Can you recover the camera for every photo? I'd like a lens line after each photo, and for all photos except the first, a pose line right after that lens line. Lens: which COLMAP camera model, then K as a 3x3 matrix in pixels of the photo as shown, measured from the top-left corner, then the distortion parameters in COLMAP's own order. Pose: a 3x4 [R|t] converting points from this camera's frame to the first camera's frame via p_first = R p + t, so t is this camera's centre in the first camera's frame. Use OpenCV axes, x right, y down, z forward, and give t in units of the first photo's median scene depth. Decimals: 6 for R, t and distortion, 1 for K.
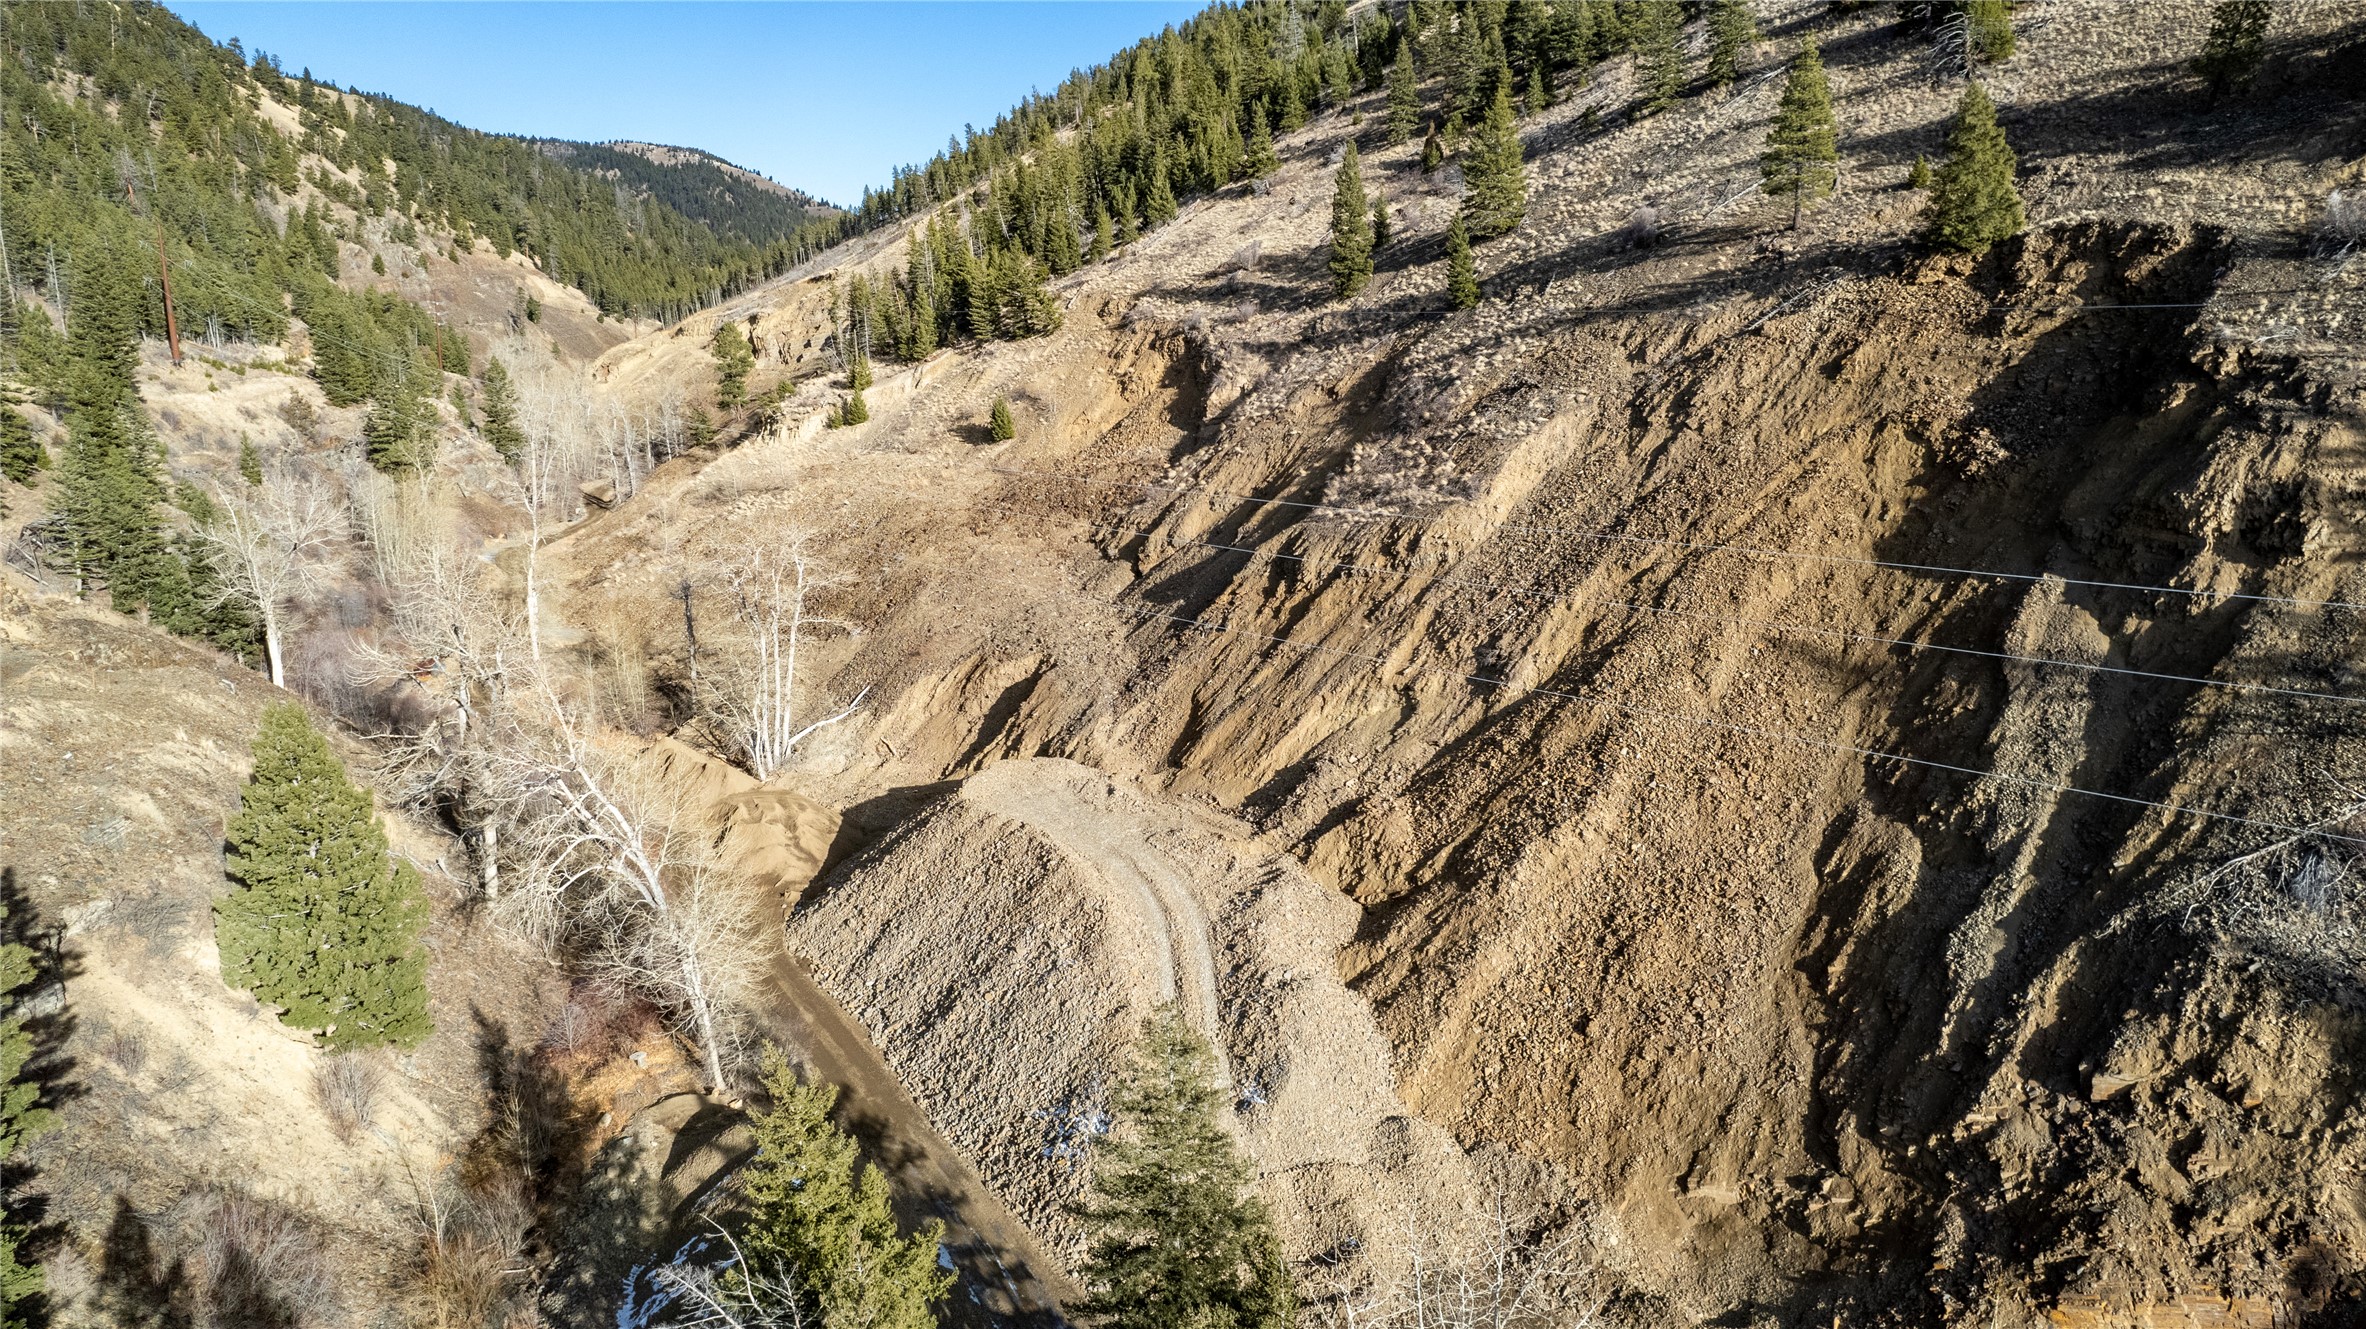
lens RADIAL K [[1447.9, 0, 1193.5], [0, 1447.9, 673.9], [0, 0, 1]] dist [-0.051128, 0.032965]
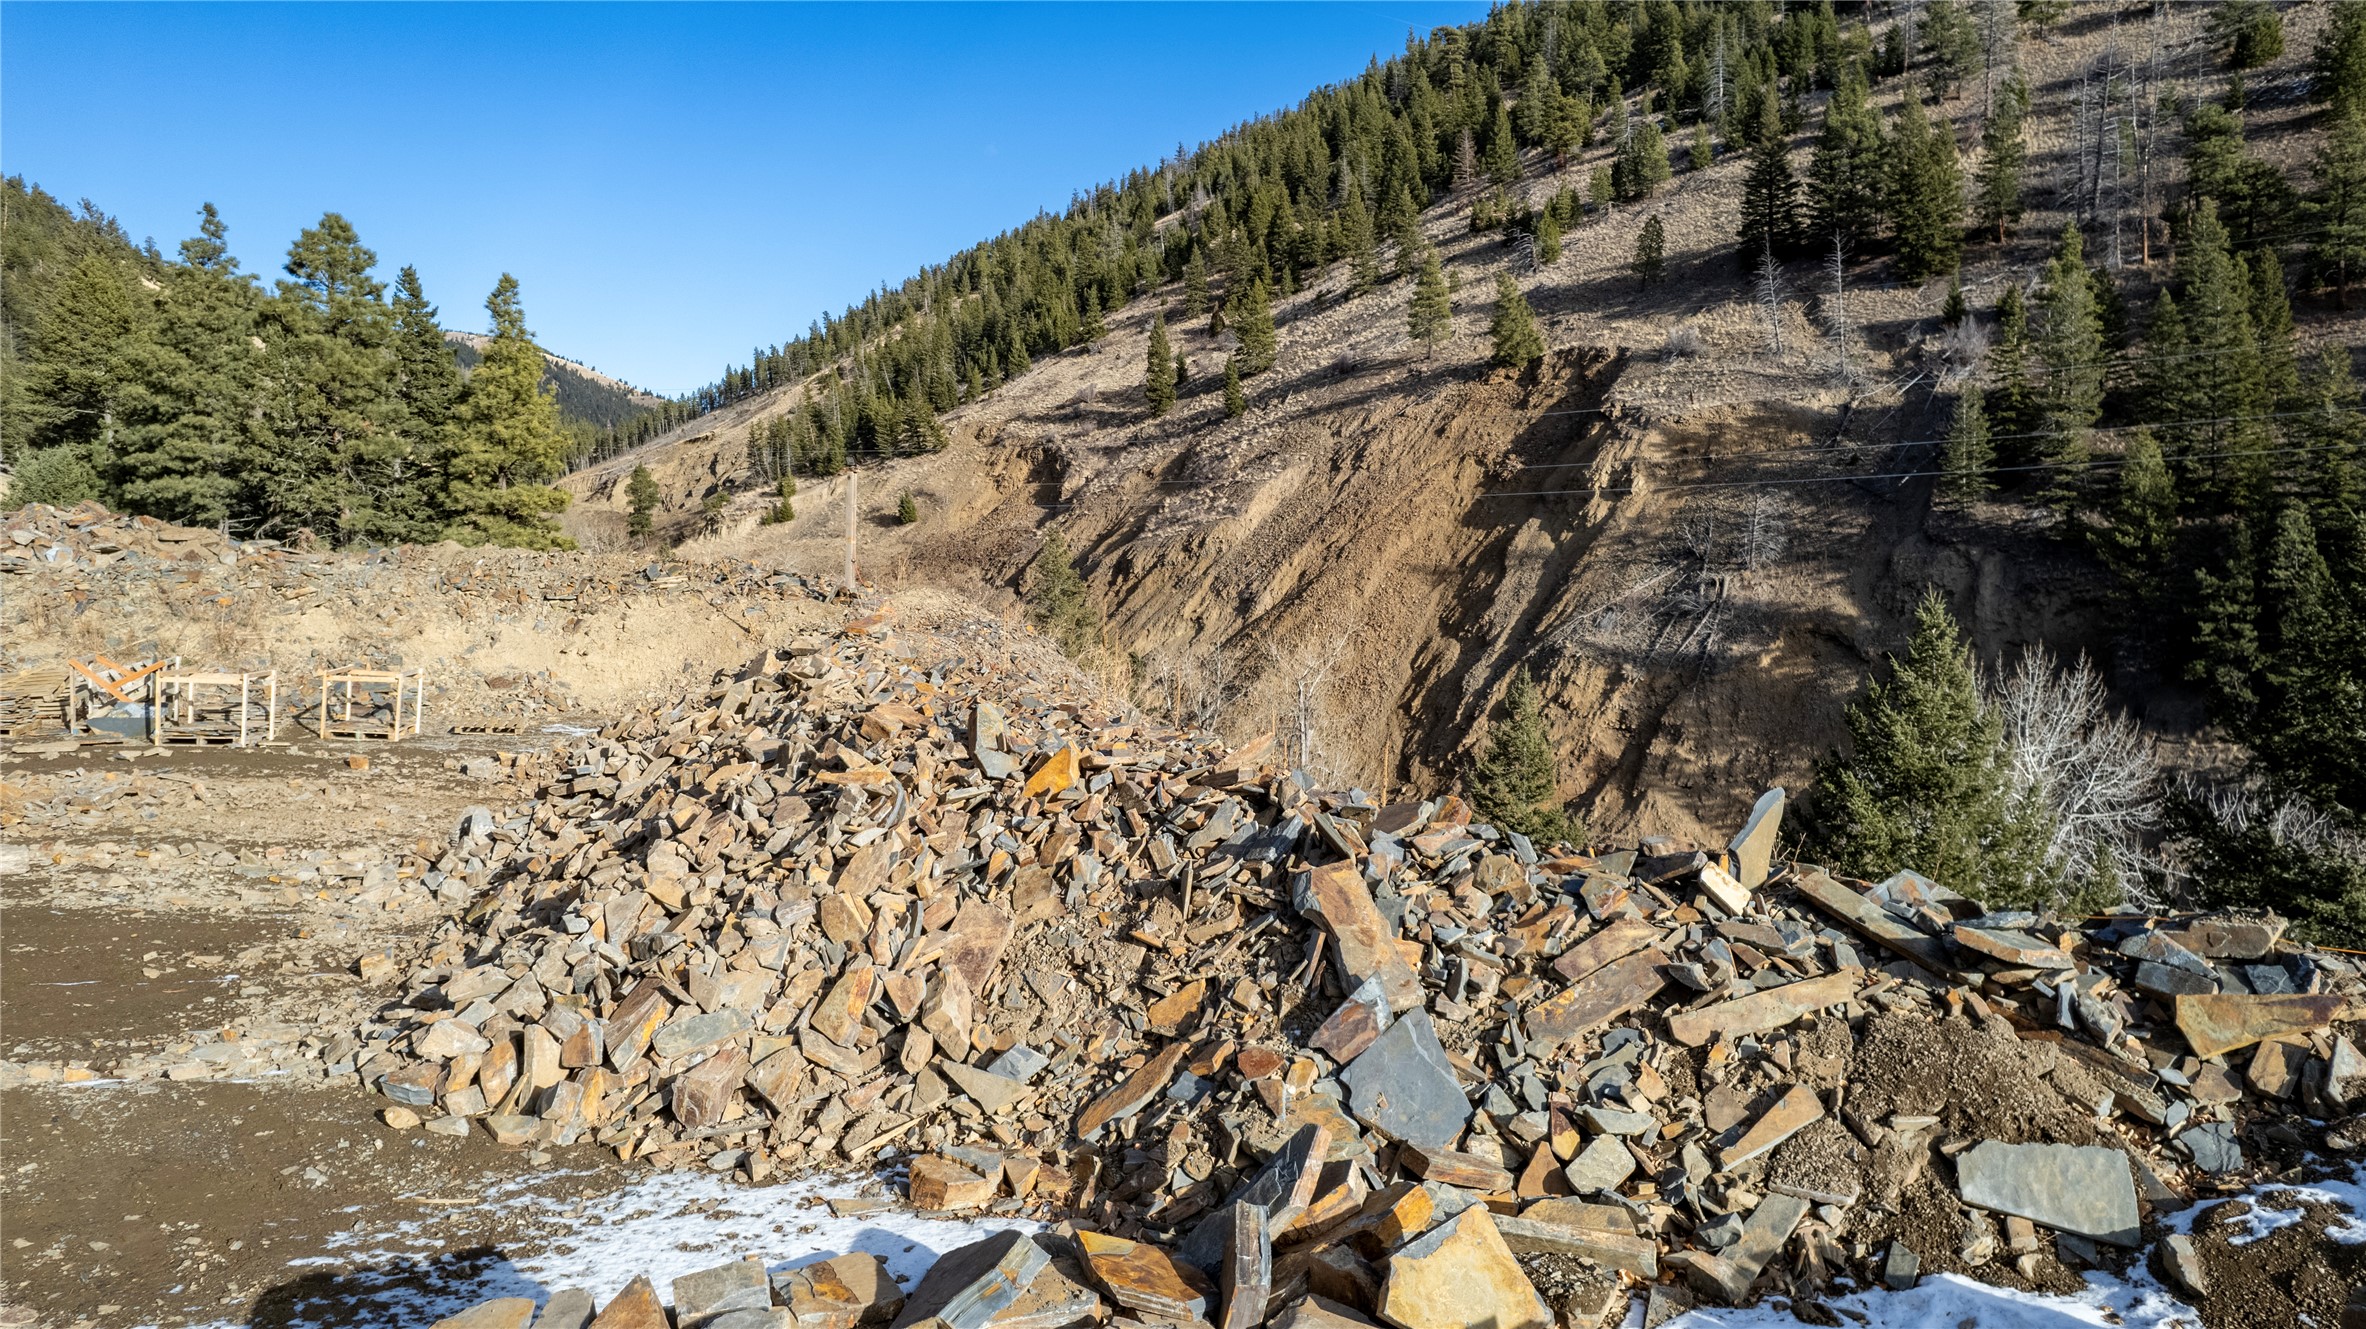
lens RADIAL K [[1447.9, 0, 1179.1], [0, 1447.9, 653.6], [0, 0, 1]] dist [-0.051128, 0.032965]
pose [[0.993644, -0.011253, 0.112003, -0.050578], [0.026868, 0.989942, -0.138899, 0.235372], [-0.109313, 0.141025, 0.983952, -0.523307]]
